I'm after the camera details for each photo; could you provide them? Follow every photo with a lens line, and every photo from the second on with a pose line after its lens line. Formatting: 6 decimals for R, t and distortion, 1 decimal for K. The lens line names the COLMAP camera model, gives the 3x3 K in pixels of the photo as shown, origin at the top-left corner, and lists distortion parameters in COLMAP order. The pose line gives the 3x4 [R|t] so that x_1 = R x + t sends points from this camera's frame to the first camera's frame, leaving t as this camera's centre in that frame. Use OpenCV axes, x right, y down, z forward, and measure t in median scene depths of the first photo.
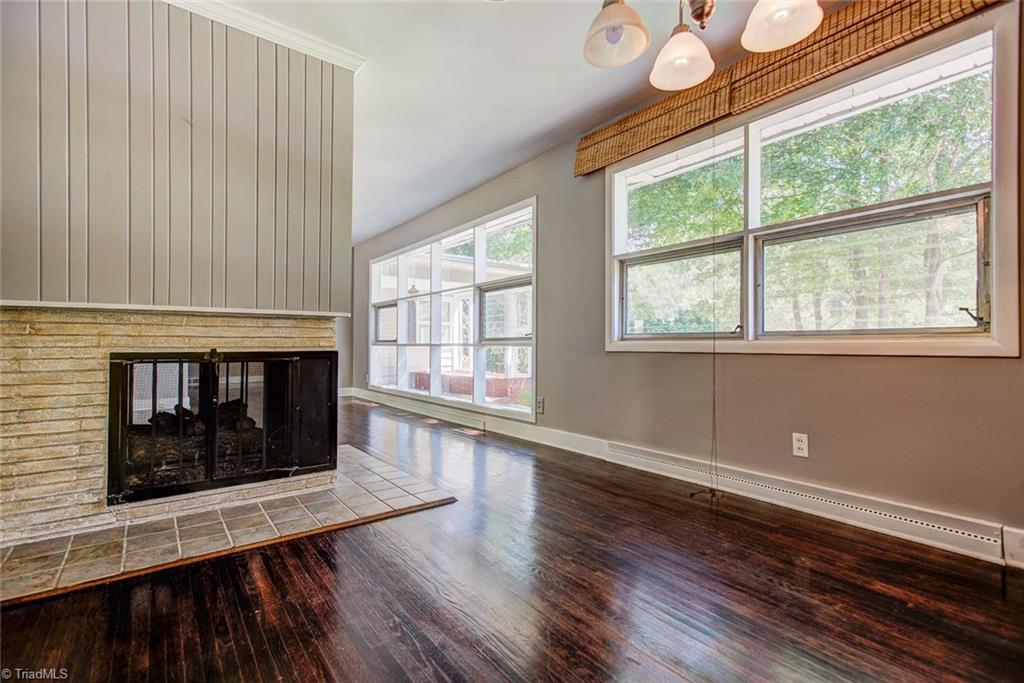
lens RADIAL K [[473.4, 0, 518.7], [0, 473.4, 340.9], [0, 0, 1]] dist [0.008491, -0.000257]
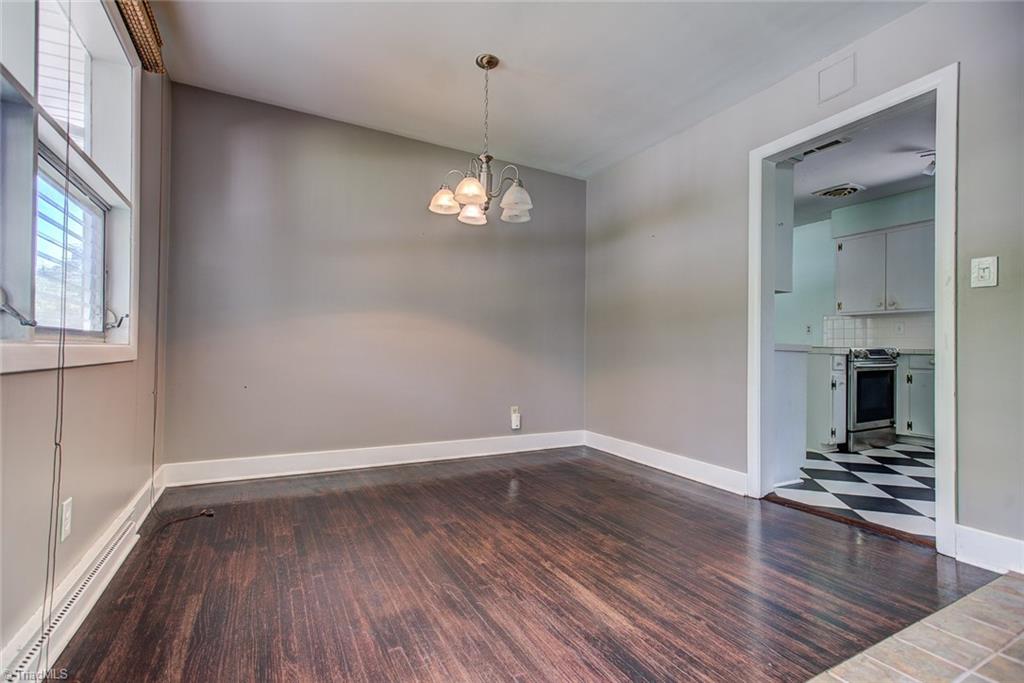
lens RADIAL K [[473.4, 0, 518.7], [0, 473.4, 340.9], [0, 0, 1]] dist [0.008491, -0.000257]
pose [[-0.990063, -0.010393, 0.140239, -0.060123], [-0.014594, 0.999474, -0.028960, 0.008278], [-0.139864, -0.030719, -0.989694, 1.914358]]
